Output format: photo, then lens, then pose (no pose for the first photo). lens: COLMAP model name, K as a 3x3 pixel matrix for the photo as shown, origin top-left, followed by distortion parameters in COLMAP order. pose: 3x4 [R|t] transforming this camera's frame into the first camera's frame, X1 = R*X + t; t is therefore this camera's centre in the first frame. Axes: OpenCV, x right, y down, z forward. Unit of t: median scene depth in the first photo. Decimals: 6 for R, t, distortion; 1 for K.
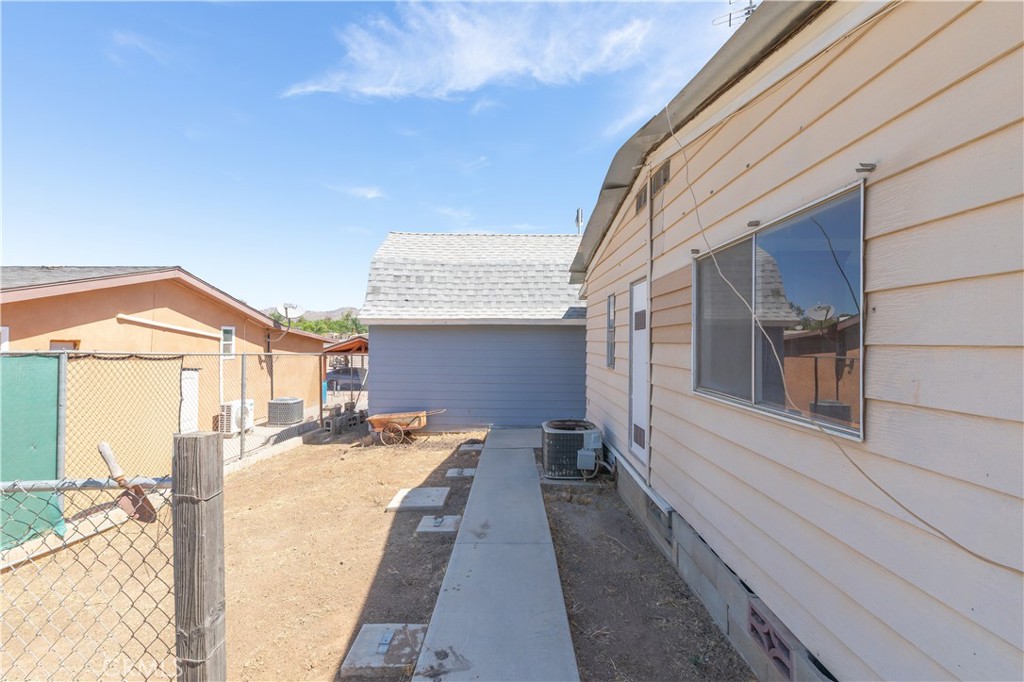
lens RADIAL K [[439.8, 0, 505.5], [0, 439.8, 344.6], [0, 0, 1]] dist [-0.002564, -0.000987]
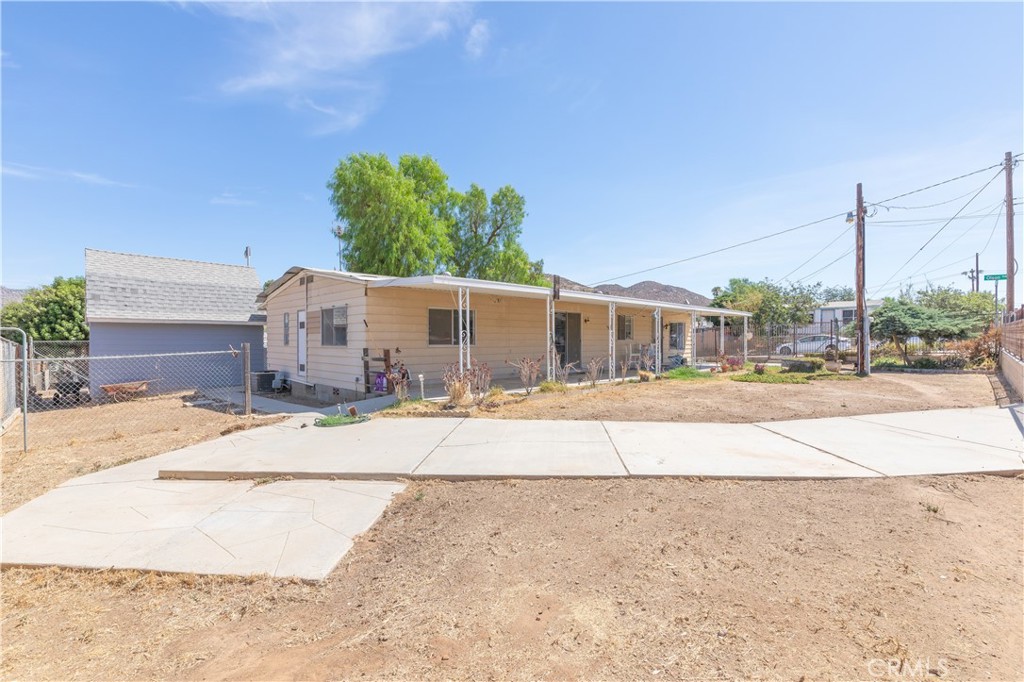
lens RADIAL K [[475.8, 0, 512.0], [0, 475.8, 341.0], [0, 0, 1]] dist [-0.000618, -0.000169]
pose [[0.717359, -0.006074, 0.696677, -0.455644], [0.009686, 0.999952, -0.001256, 0.033333], [-0.696636, 0.007649, 0.717384, -1.129308]]
